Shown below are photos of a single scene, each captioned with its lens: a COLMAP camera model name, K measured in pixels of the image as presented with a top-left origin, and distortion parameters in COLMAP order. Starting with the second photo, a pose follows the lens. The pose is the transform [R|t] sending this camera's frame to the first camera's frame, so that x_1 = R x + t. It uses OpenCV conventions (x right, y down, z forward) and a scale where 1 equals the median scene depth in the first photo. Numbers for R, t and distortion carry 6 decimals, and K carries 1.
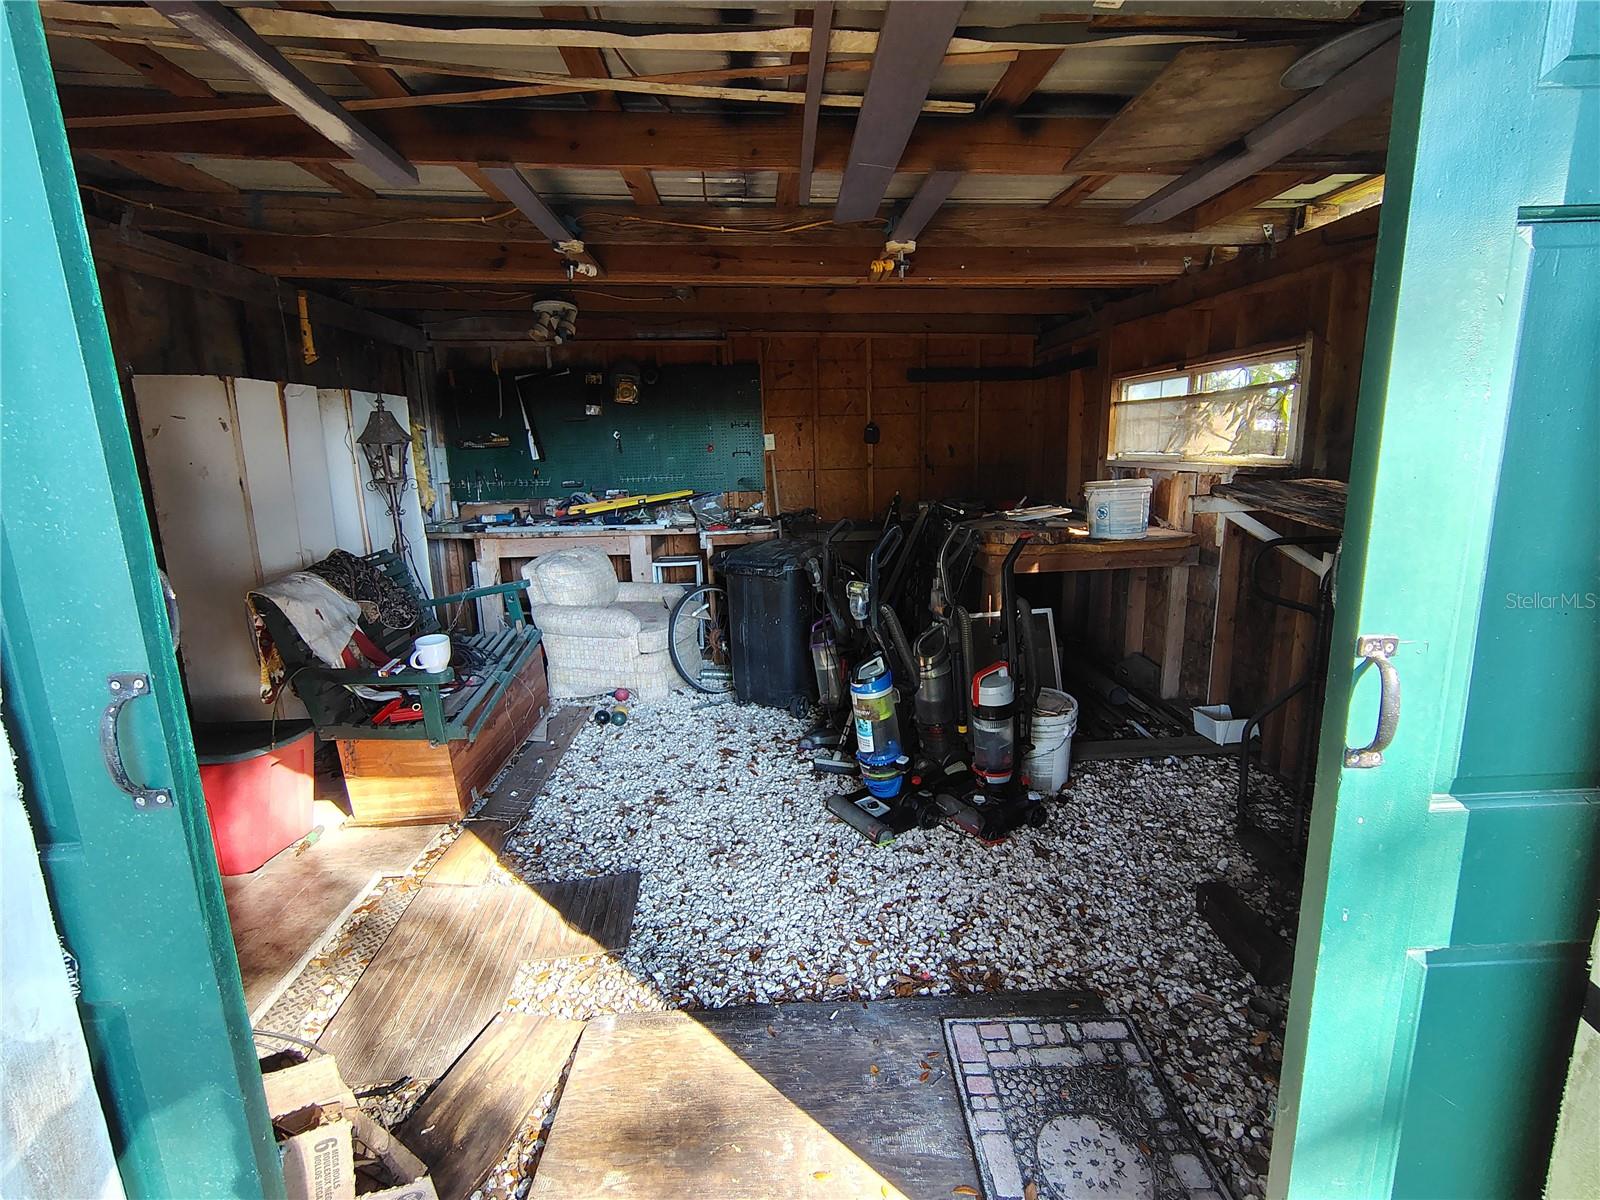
lens RADIAL K [[742.1, 0, 802.2], [0, 742.1, 592.6], [0, 0, 1]] dist [-0.001968, -0.002158]
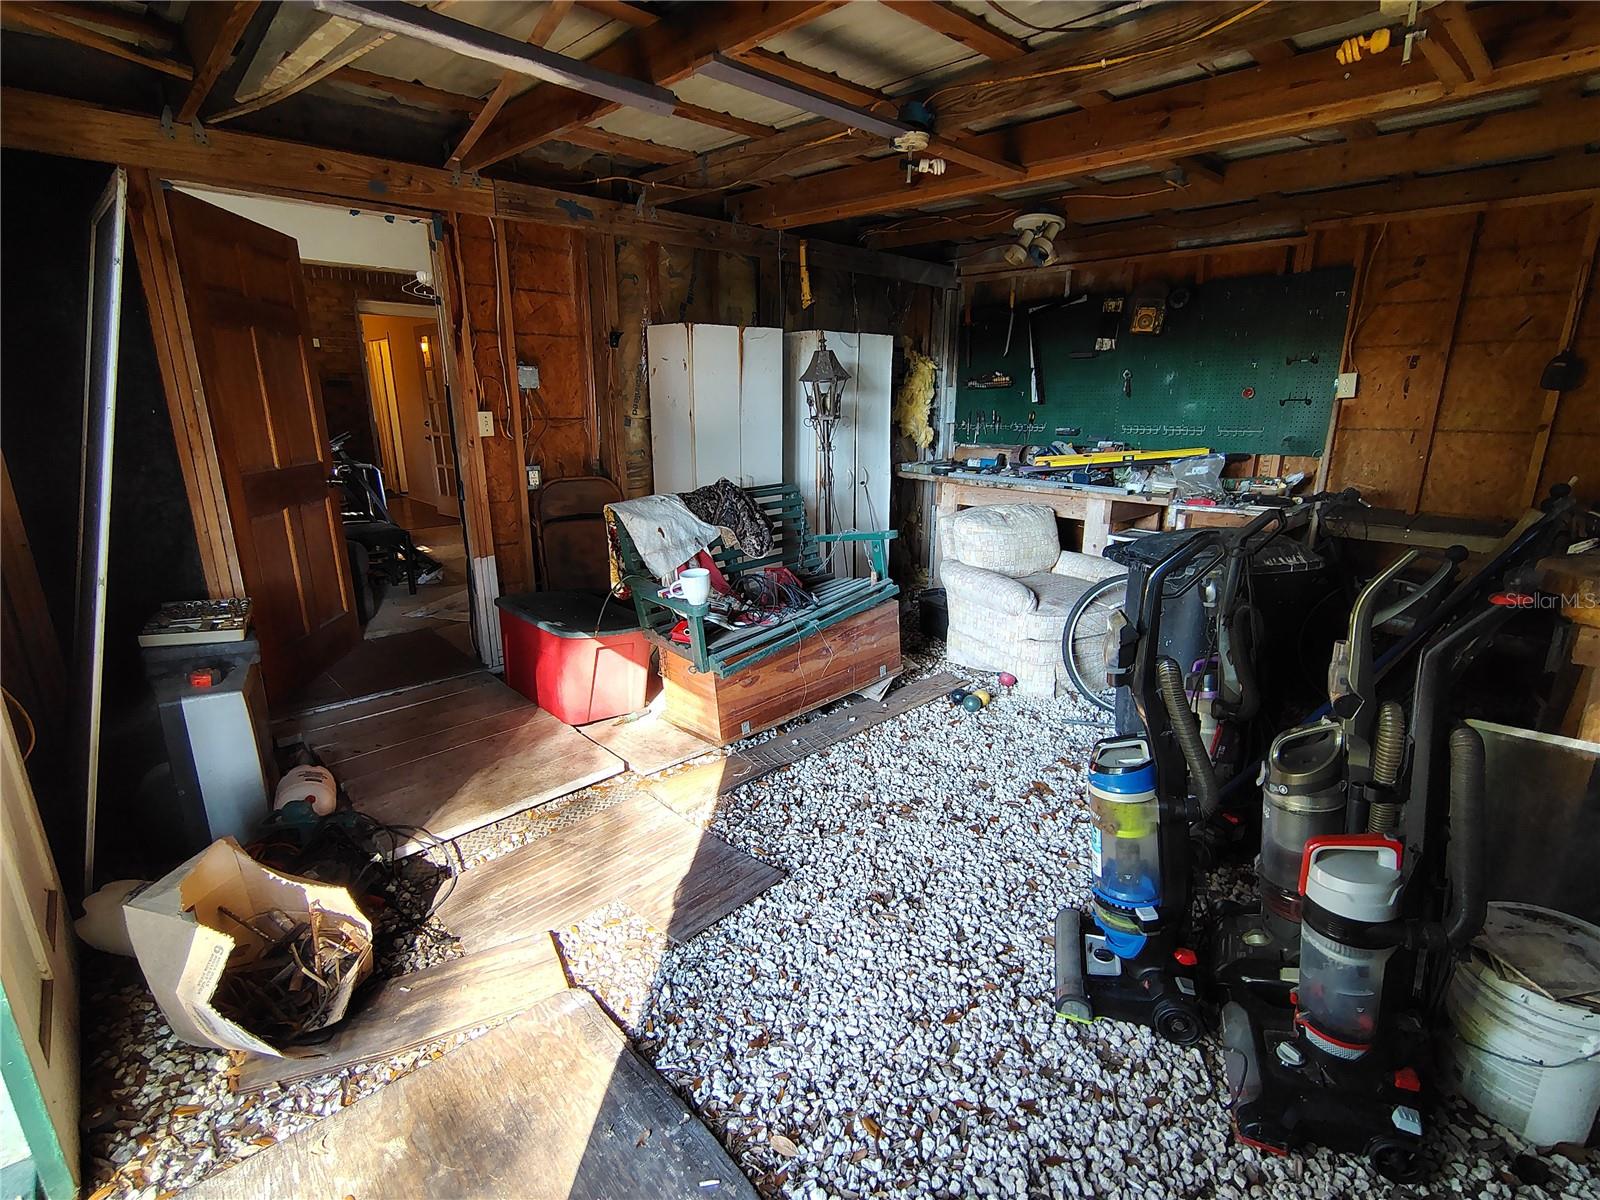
lens RADIAL K [[742.1, 0, 795.8], [0, 742.1, 597.0], [0, 0, 1]] dist [-0.001968, -0.002158]
pose [[0.655141, 0.215389, -0.724153, 0.256870], [-0.156750, 0.976395, 0.148602, -0.058134], [0.739067, 0.016156, 0.673439, 0.288614]]
